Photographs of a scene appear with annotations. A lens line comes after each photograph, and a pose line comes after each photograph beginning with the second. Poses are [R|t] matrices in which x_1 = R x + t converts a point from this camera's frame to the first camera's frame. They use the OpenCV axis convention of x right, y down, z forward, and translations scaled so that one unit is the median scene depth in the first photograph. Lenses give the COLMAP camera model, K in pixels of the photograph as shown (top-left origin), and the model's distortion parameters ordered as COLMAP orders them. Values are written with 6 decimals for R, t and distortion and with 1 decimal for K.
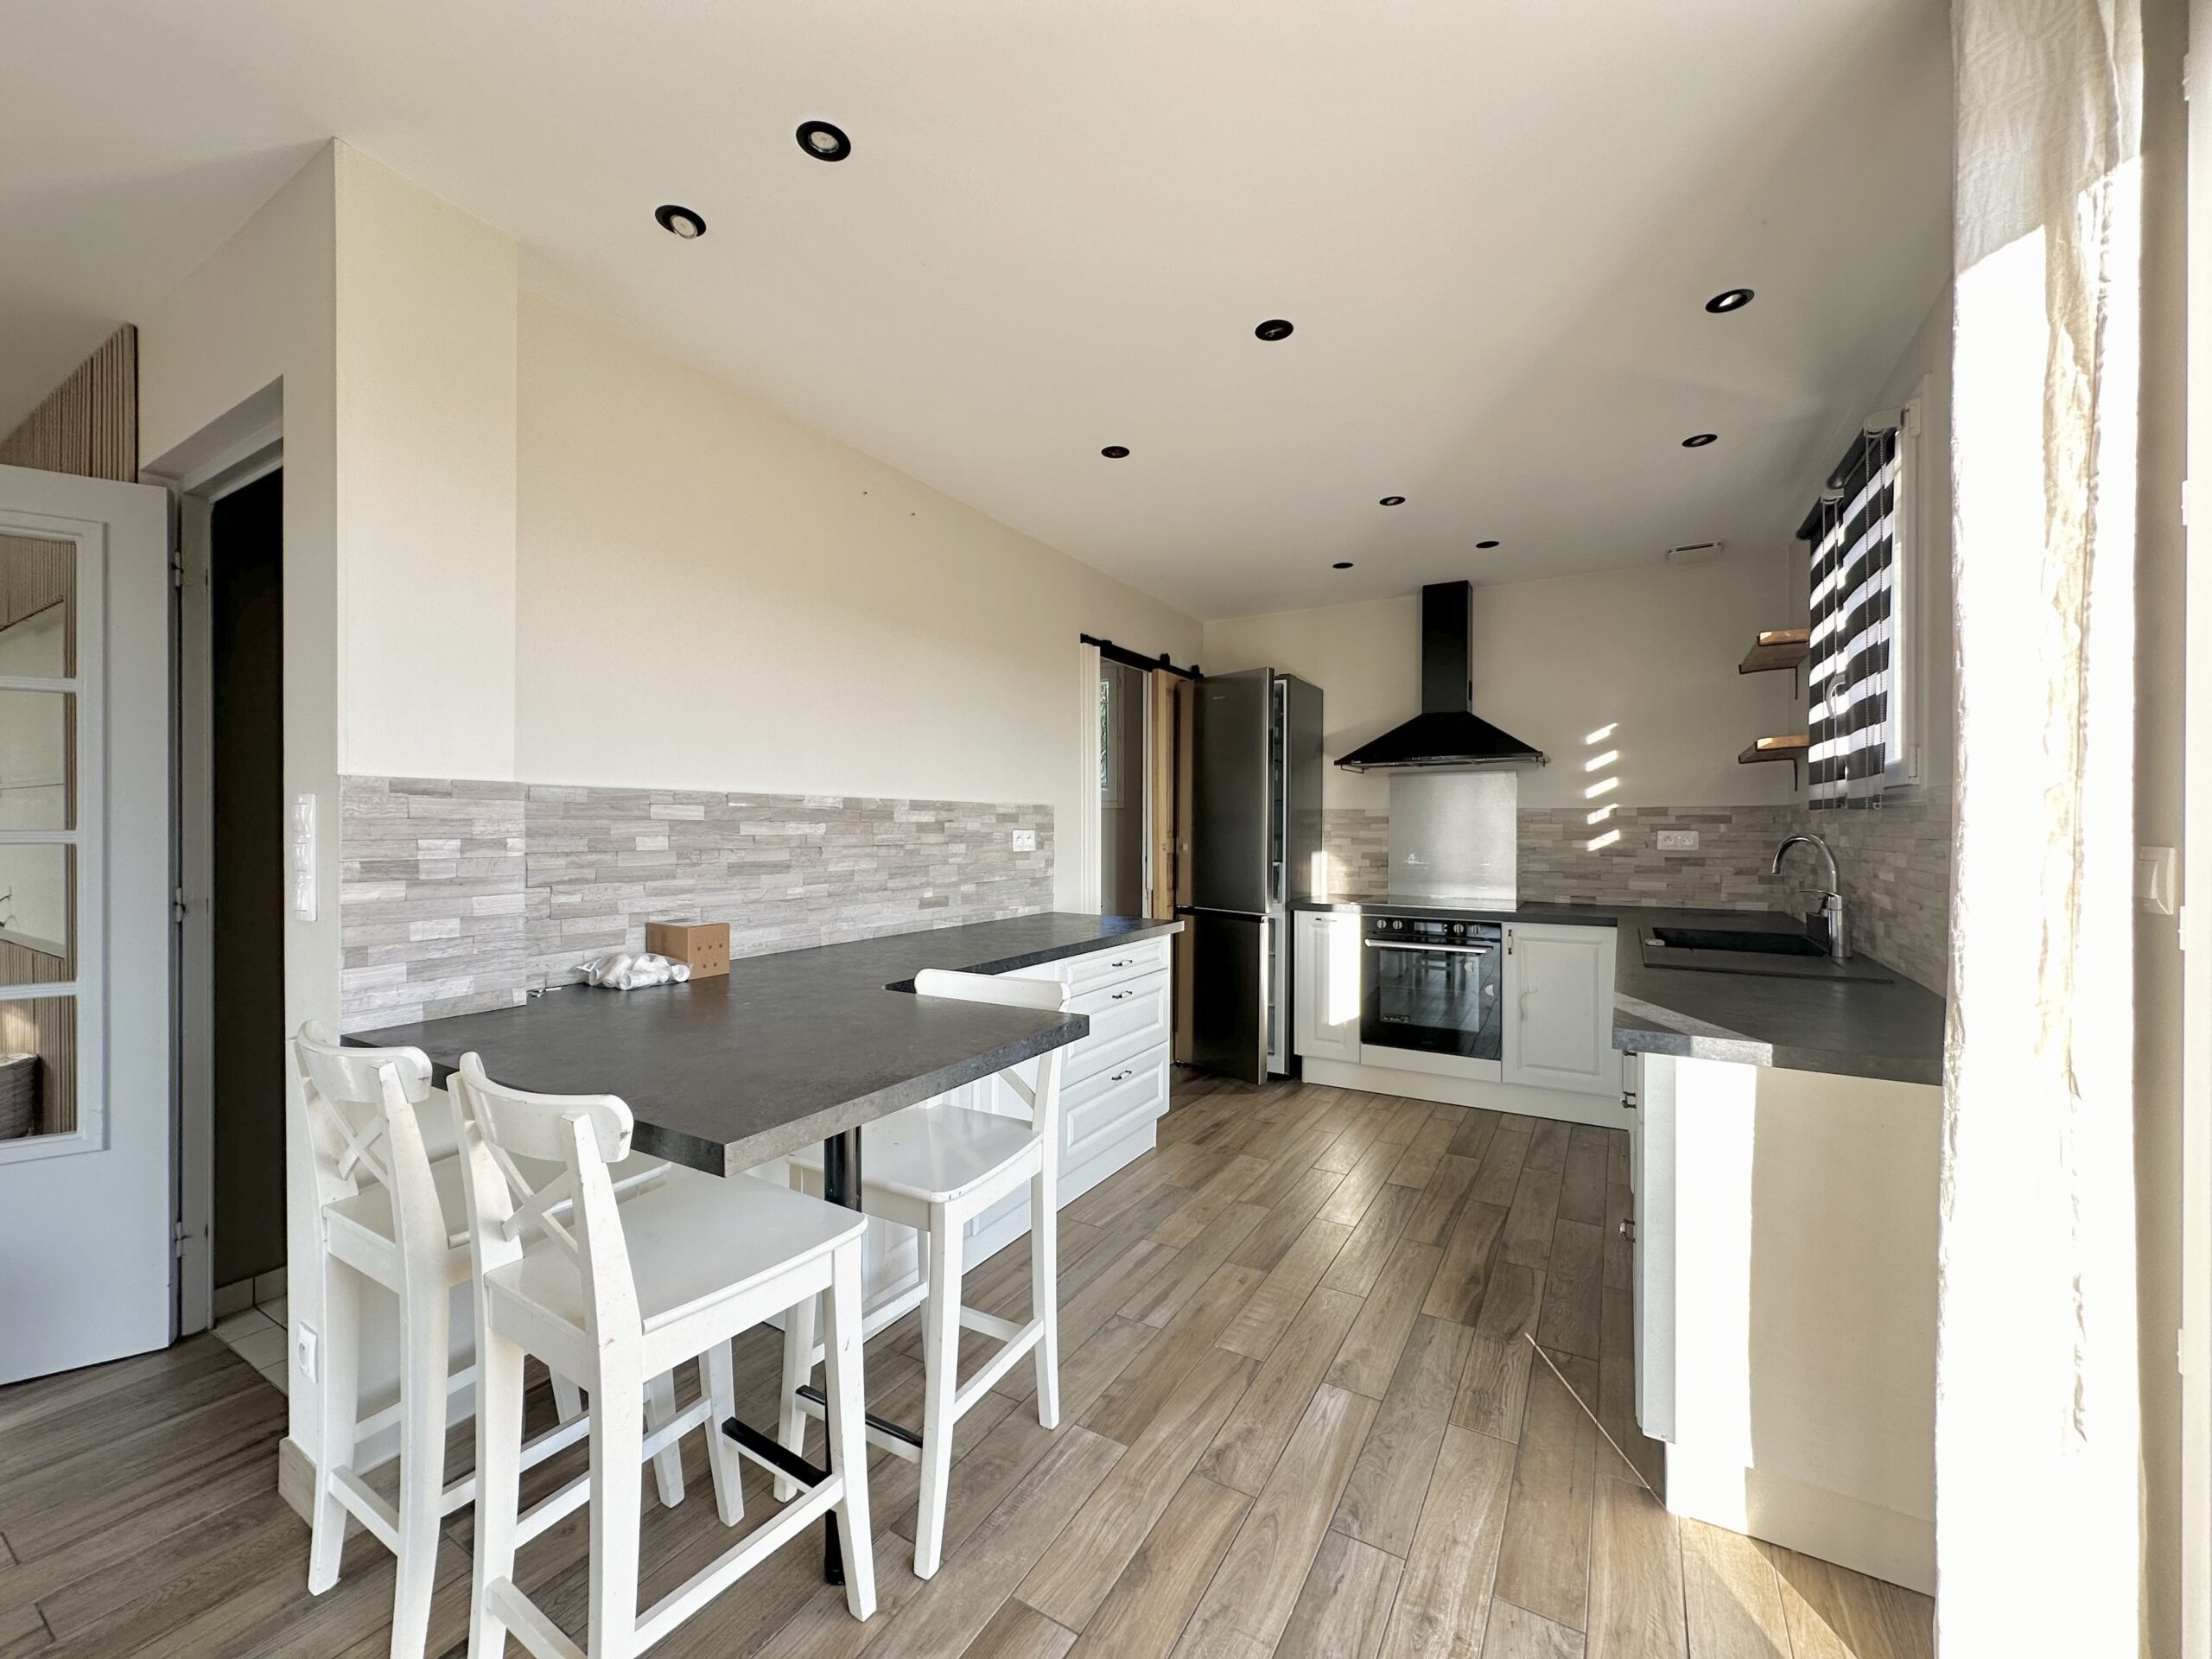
lens RADIAL K [[881.8, 0, 1106.9], [0, 881.8, 826.9], [0, 0, 1]] dist [0.000300, -0.000254]
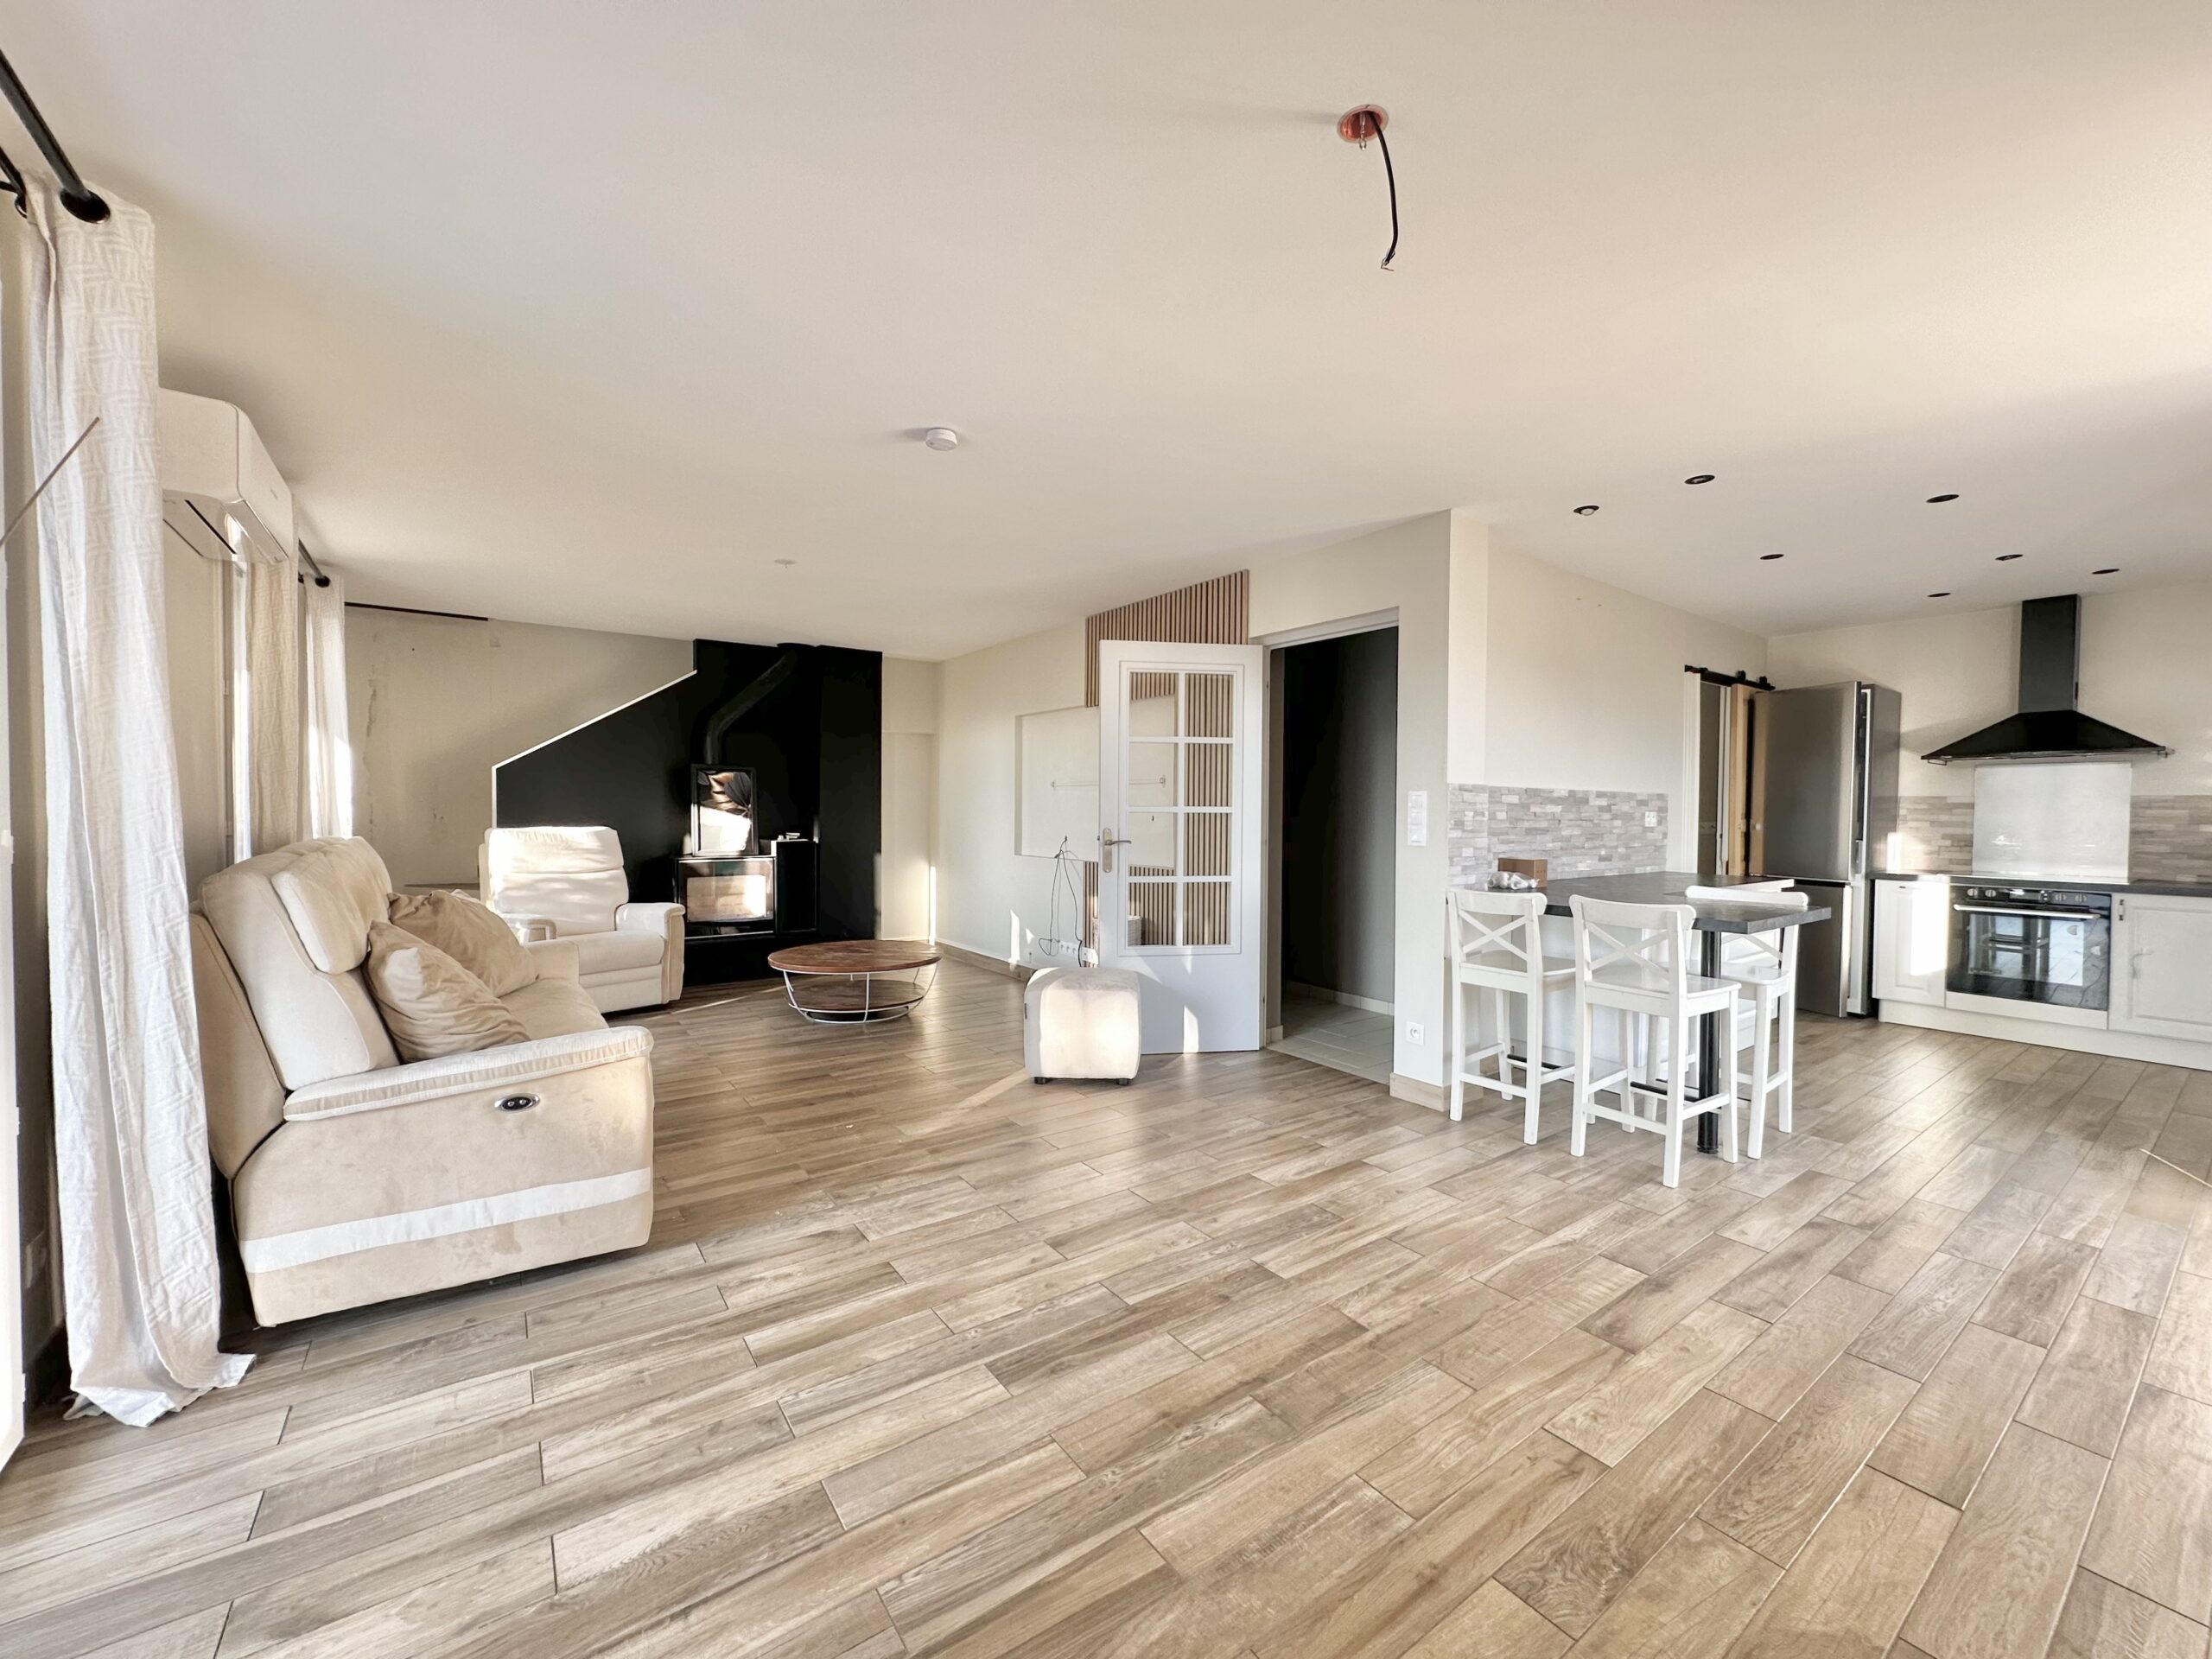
lens RADIAL K [[881.8, 0, 1103.9], [0, 881.8, 834.5], [0, 0, 1]] dist [0.000300, -0.000254]
pose [[0.916183, 0.014390, -0.400502, -0.285959], [-0.005286, 0.999702, 0.023828, 0.009882], [0.400725, -0.019714, 0.915986, -0.557323]]
